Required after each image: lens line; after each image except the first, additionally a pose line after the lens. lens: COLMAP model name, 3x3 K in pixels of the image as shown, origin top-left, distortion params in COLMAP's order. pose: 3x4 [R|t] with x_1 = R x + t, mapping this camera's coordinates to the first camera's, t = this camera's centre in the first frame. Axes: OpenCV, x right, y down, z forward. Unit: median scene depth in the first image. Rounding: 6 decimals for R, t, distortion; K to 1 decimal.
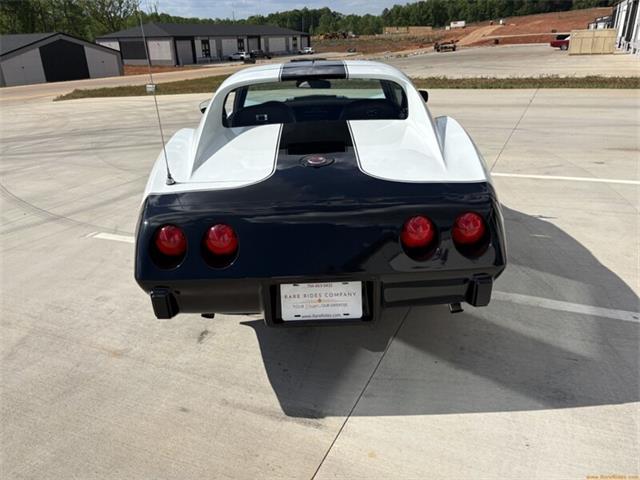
lens RADIAL K [[487.6, 0, 318.6], [0, 487.6, 240.1], [0, 0, 1]] dist [0.040724, -0.051090]
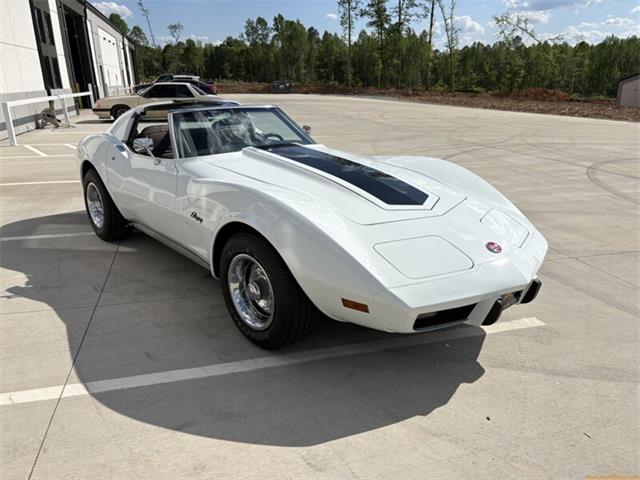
lens RADIAL K [[482.8, 0, 320.0], [0, 482.8, 240.0], [0, 0, 1]] dist [0.036748, -0.045361]
pose [[-0.761188, 0.251140, -0.597930, 0.066674], [-0.206054, 0.780549, 0.590157, -0.093892], [0.614926, 0.572427, -0.542396, 0.219900]]
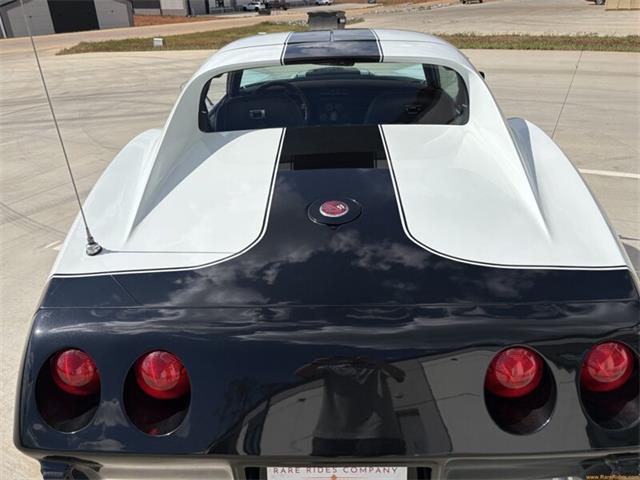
lens RADIAL K [[487.6, 0, 318.6], [0, 487.6, 240.1], [0, 0, 1]] dist [0.040724, -0.051090]
pose [[0.999391, 0.023287, -0.025971, -0.000451], [-0.020999, 0.996147, 0.085152, -0.012592], [0.027854, -0.084555, 0.996029, 0.026906]]
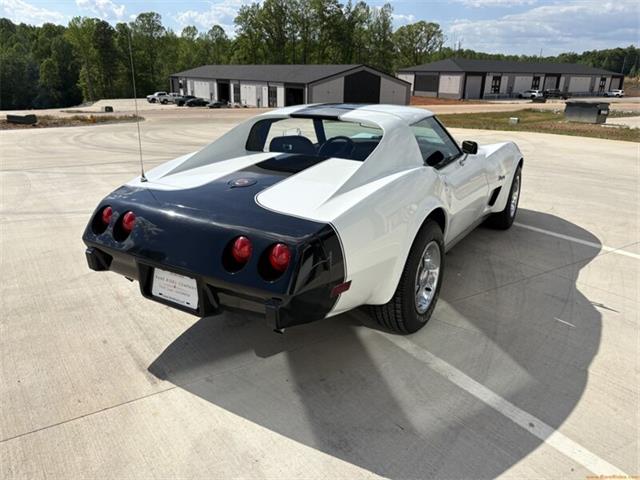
lens RADIAL K [[488.2, 0, 318.3], [0, 488.2, 238.1], [0, 0, 1]] dist [0.020484, -0.011562]
pose [[0.842824, 0.211194, -0.495020, 0.055368], [-0.242817, 0.970072, 0.000447, -0.005314], [0.480300, 0.119823, 0.868881, 0.004043]]
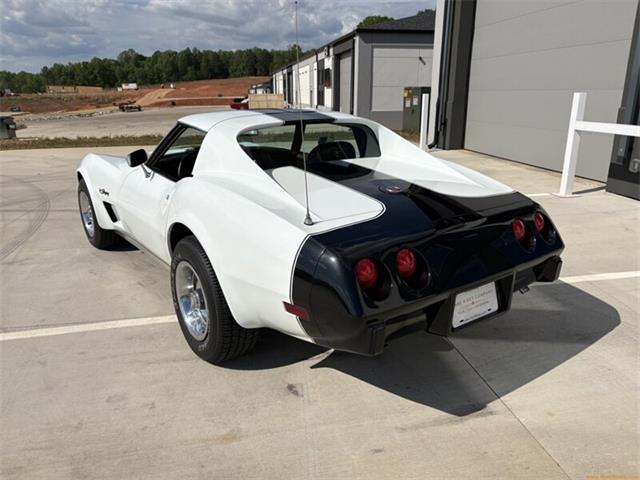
lens RADIAL K [[488.2, 0, 318.3], [0, 488.2, 238.1], [0, 0, 1]] dist [0.020484, -0.011562]
pose [[0.815680, -0.138469, 0.561687, -0.055964], [0.202334, 0.977895, -0.052755, -0.002300], [-0.541966, 0.156680, 0.825666, 0.013391]]
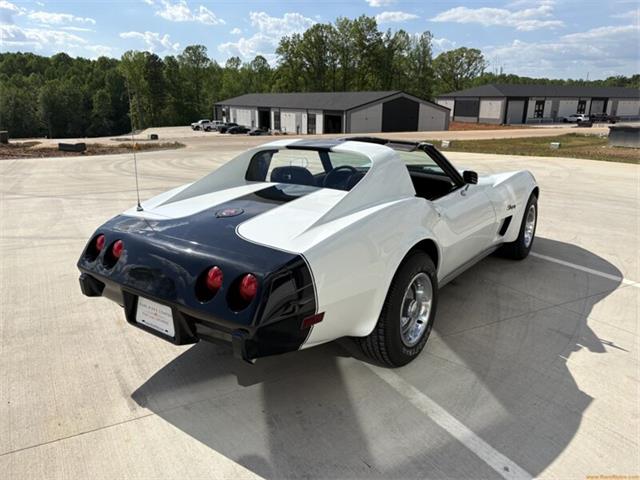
lens RADIAL K [[487.6, 0, 318.6], [0, 487.6, 240.1], [0, 0, 1]] dist [0.040724, -0.051090]
pose [[0.797794, 0.196276, -0.570089, 0.063385], [-0.255398, 0.966522, -0.024645, -0.008676], [0.546166, 0.165261, 0.821213, 0.008541]]
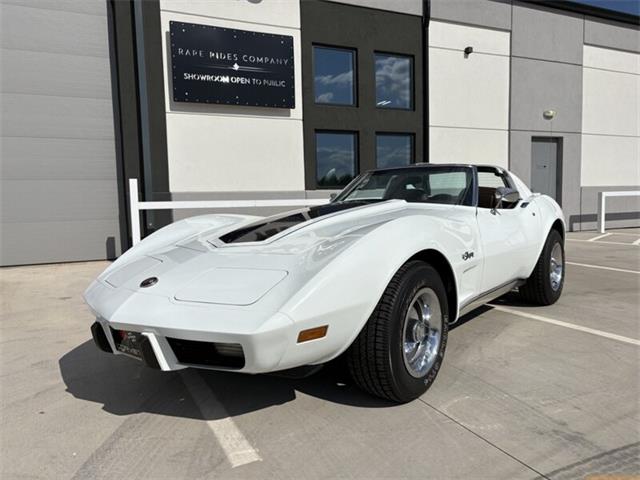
lens RADIAL K [[487.8, 0, 314.2], [0, 487.8, 245.7], [0, 0, 1]] dist [0.037443, -0.046865]
pose [[-0.768581, -0.001798, 0.639750, -0.064441], [0.290816, 0.889723, 0.351880, -0.074892], [-0.569833, 0.456498, -0.683301, 0.227379]]
